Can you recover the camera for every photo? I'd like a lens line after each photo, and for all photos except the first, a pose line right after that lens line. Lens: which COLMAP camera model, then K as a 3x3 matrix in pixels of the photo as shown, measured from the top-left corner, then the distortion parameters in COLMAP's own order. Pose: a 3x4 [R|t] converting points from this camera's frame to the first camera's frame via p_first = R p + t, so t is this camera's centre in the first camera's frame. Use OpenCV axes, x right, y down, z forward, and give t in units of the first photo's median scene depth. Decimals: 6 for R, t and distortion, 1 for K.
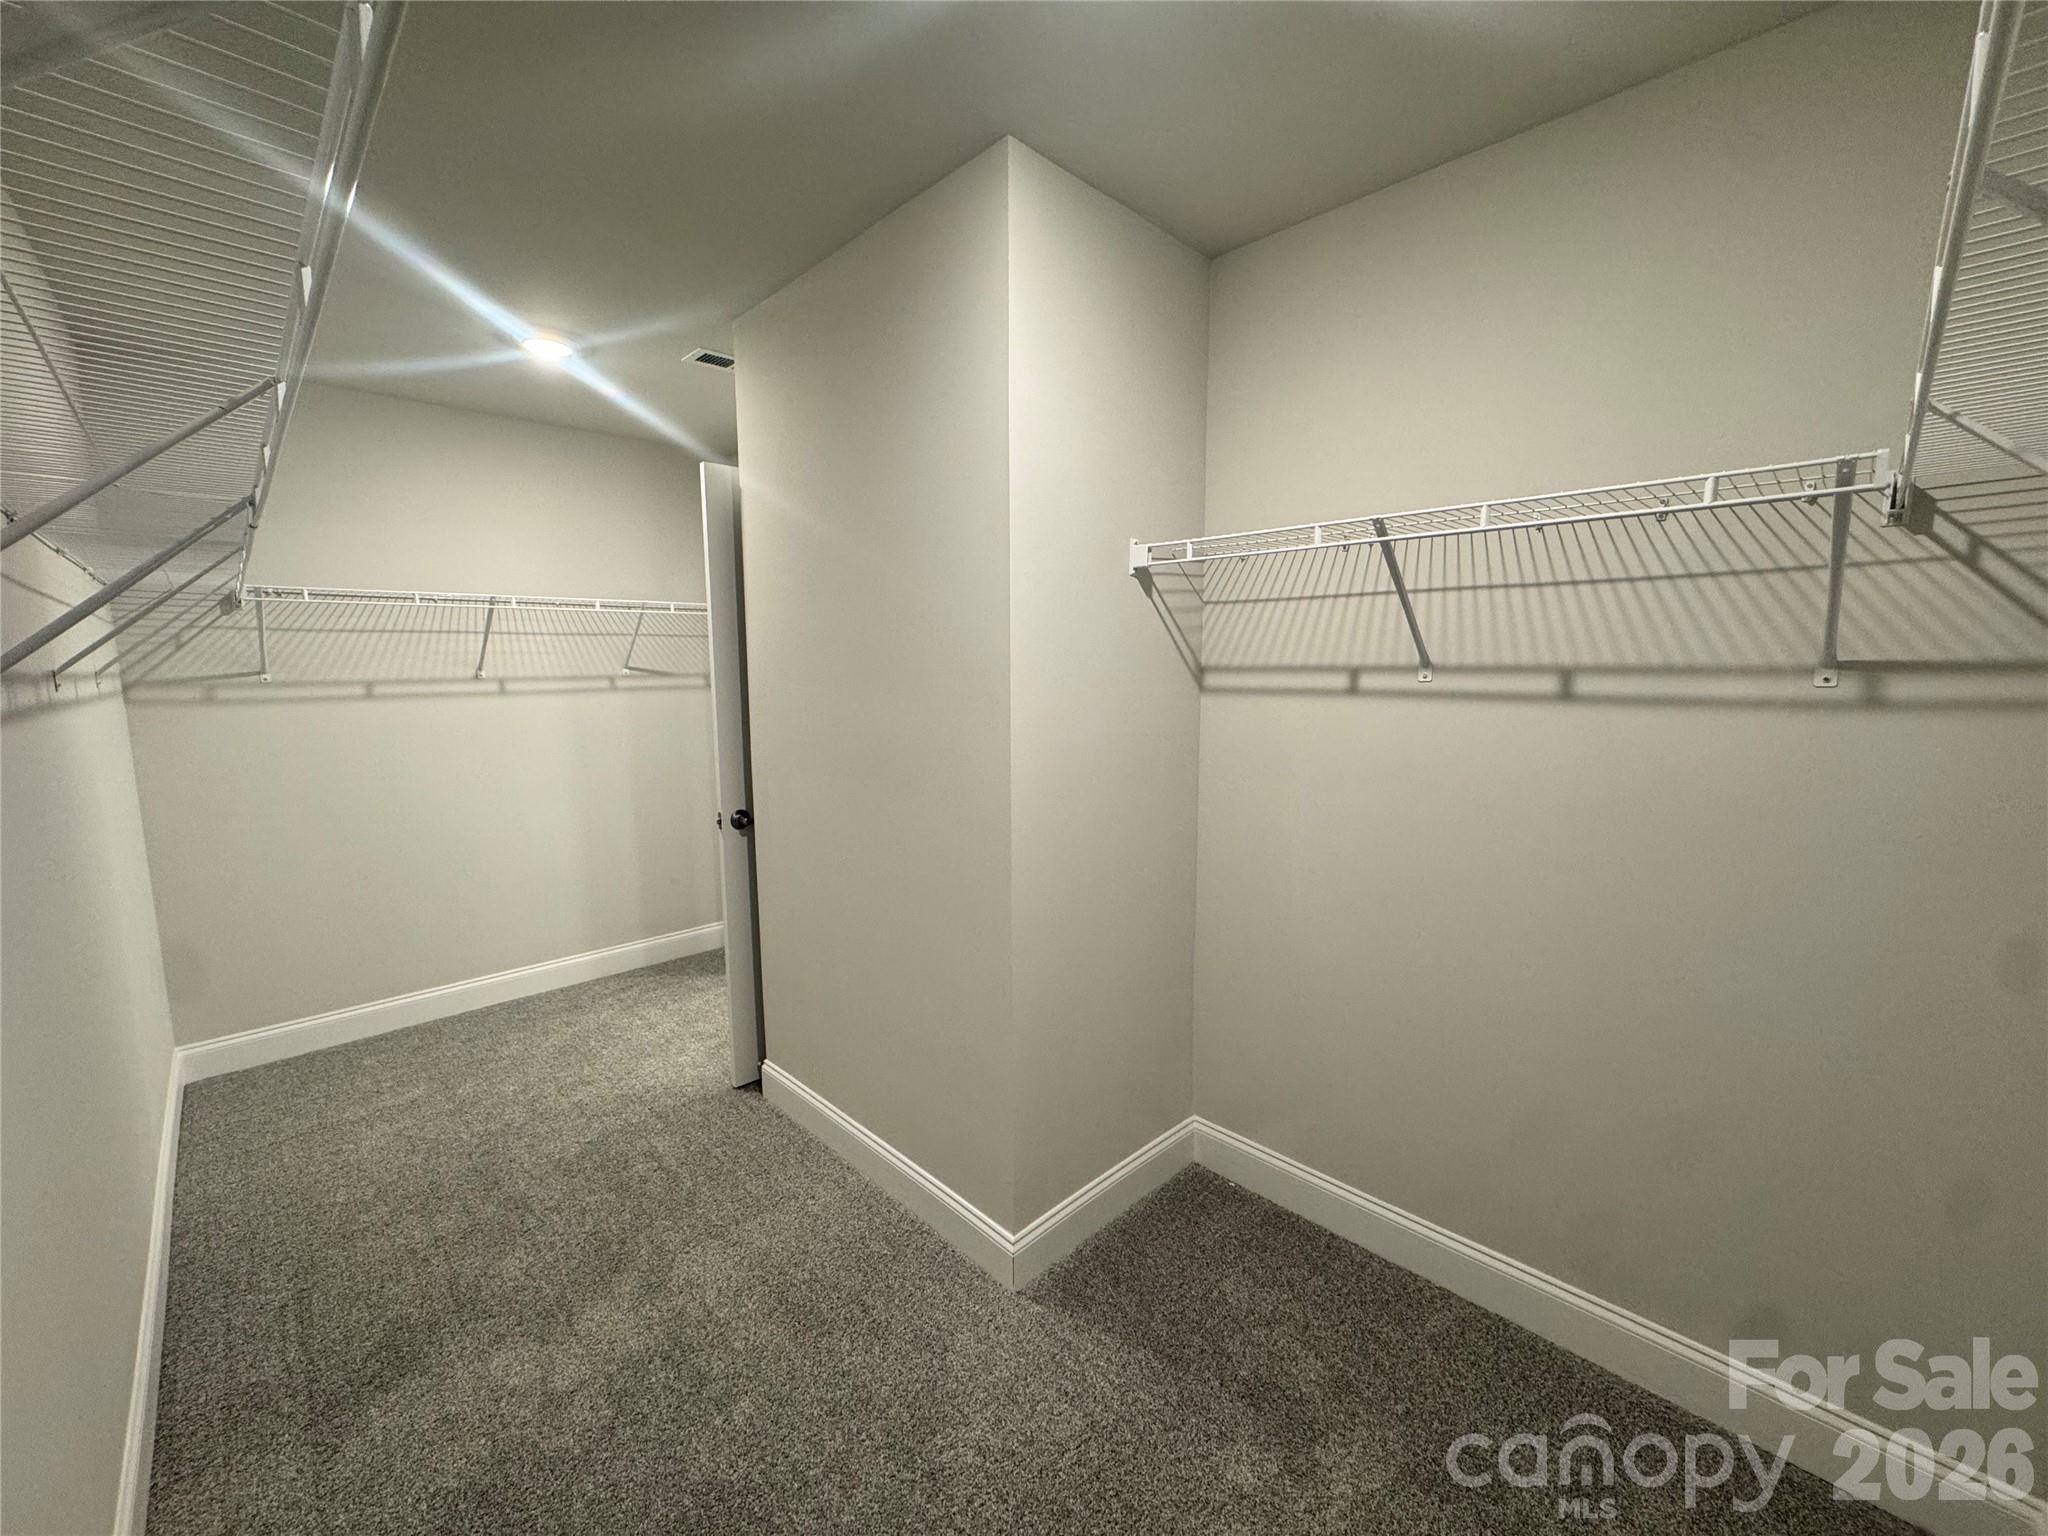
lens RADIAL K [[815.1, 0, 1024.0], [0, 815.1, 768.0], [0, 0, 1]] dist [0.000364, 0.000234]
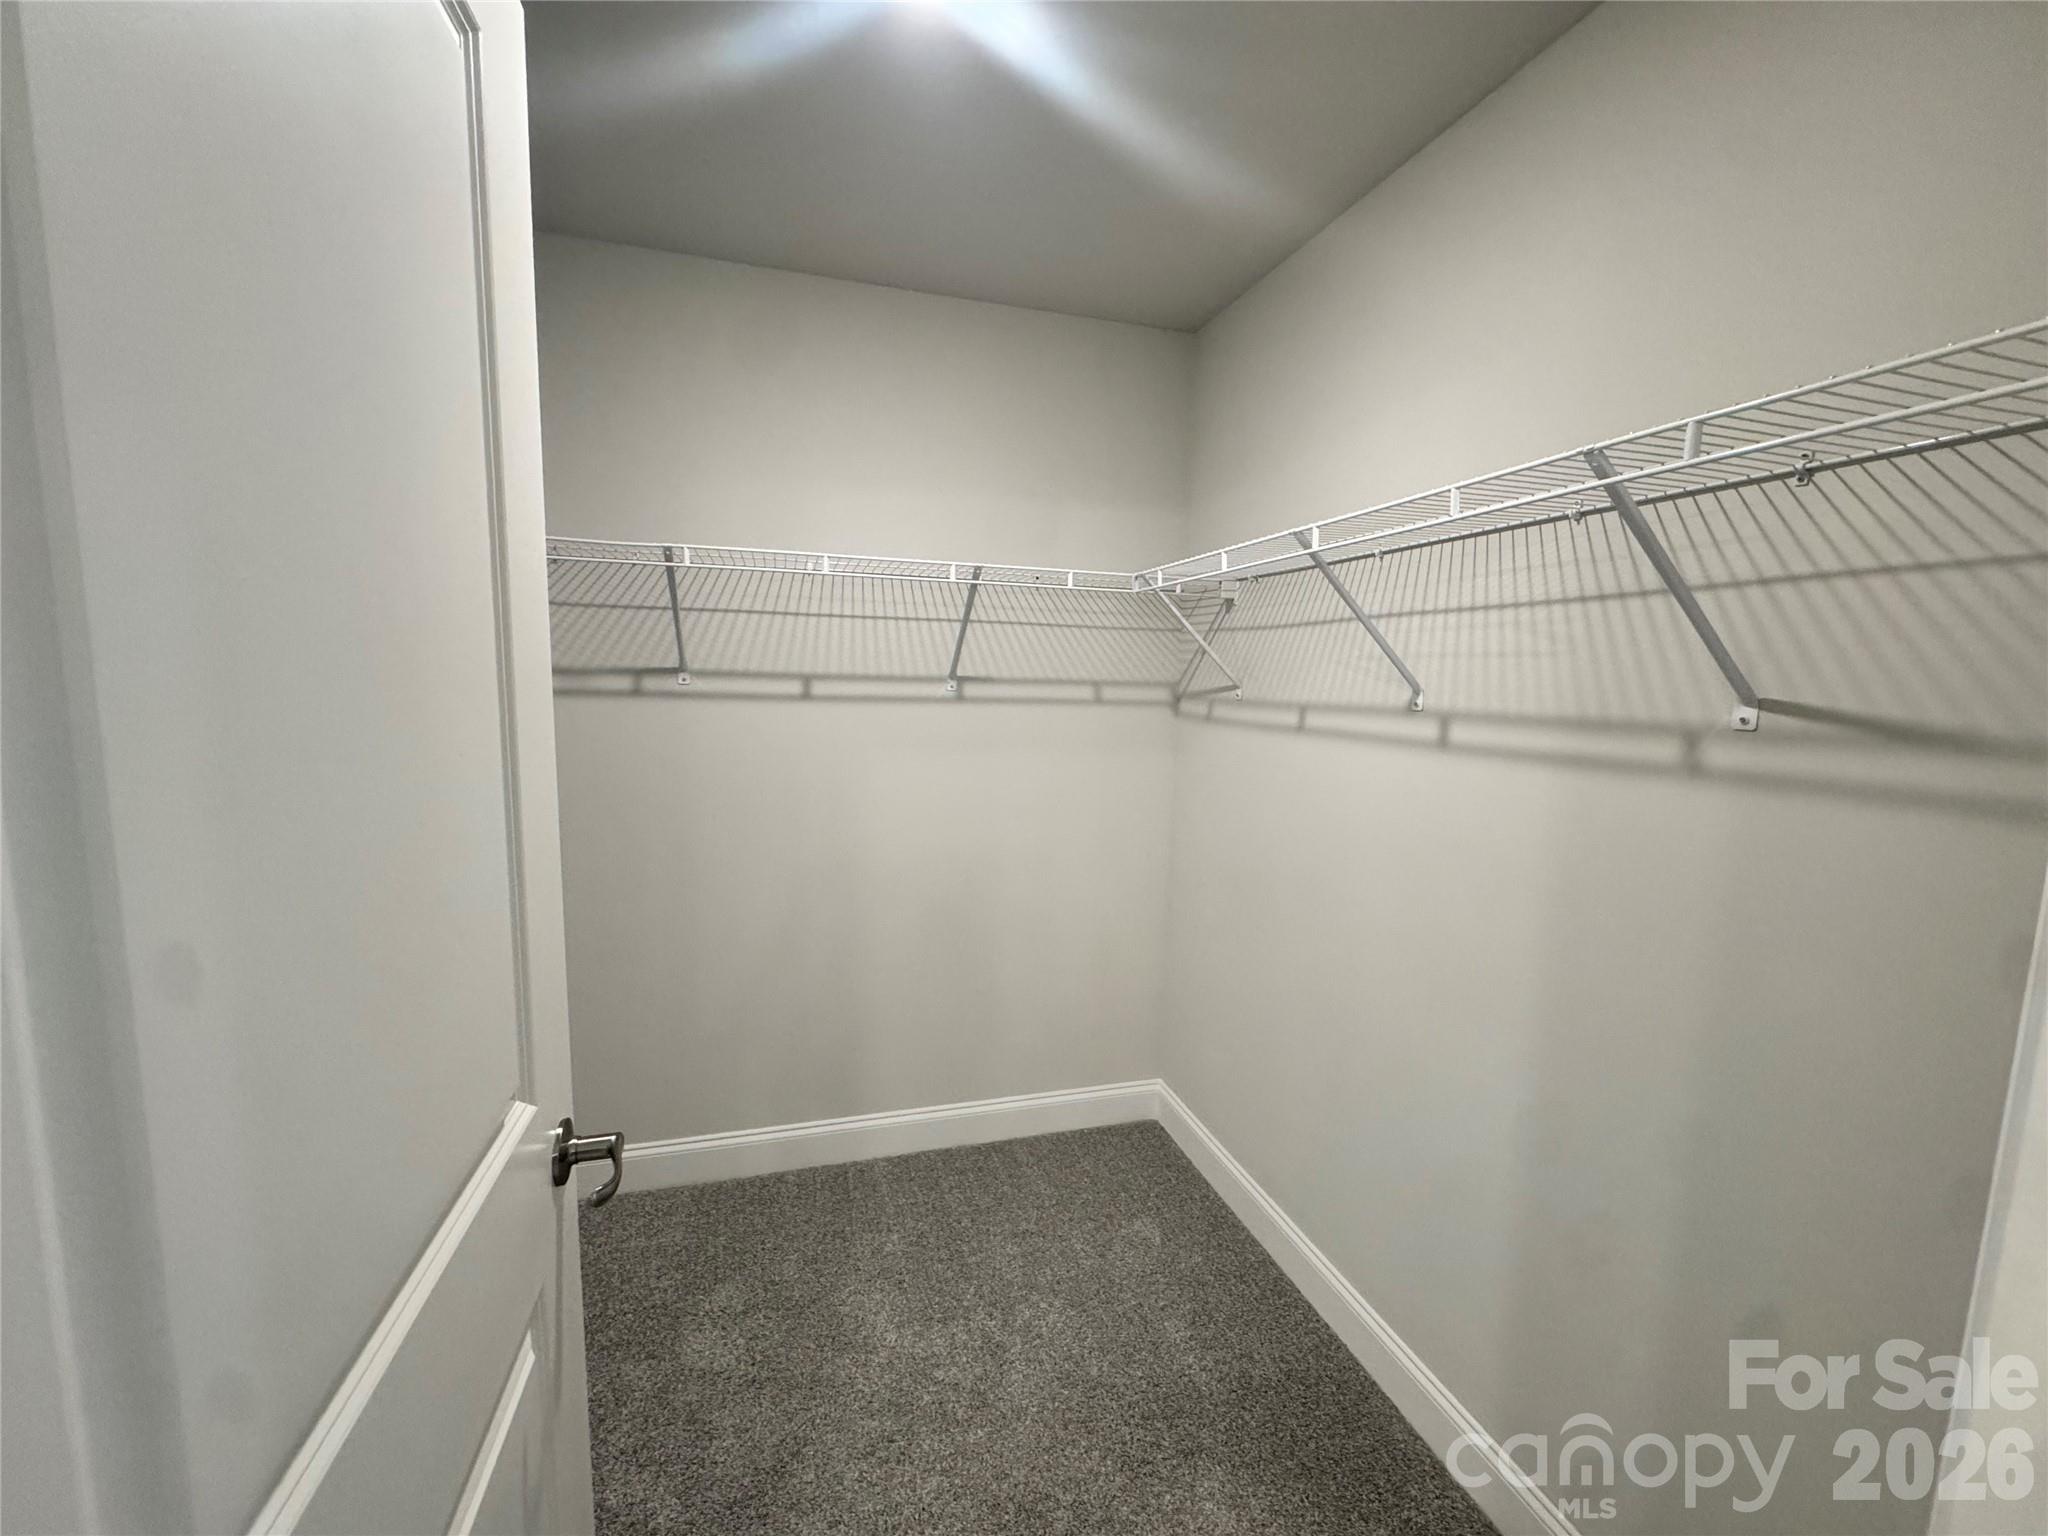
lens RADIAL K [[815.1, 0, 1024.0], [0, 815.1, 768.0], [0, 0, 1]] dist [0.000364, 0.000234]
pose [[-0.470769, 0.080945, -0.878536, -0.154467], [-0.154474, 0.972837, 0.172409, -0.132491], [0.868628, 0.216876, -0.445477, 1.093129]]
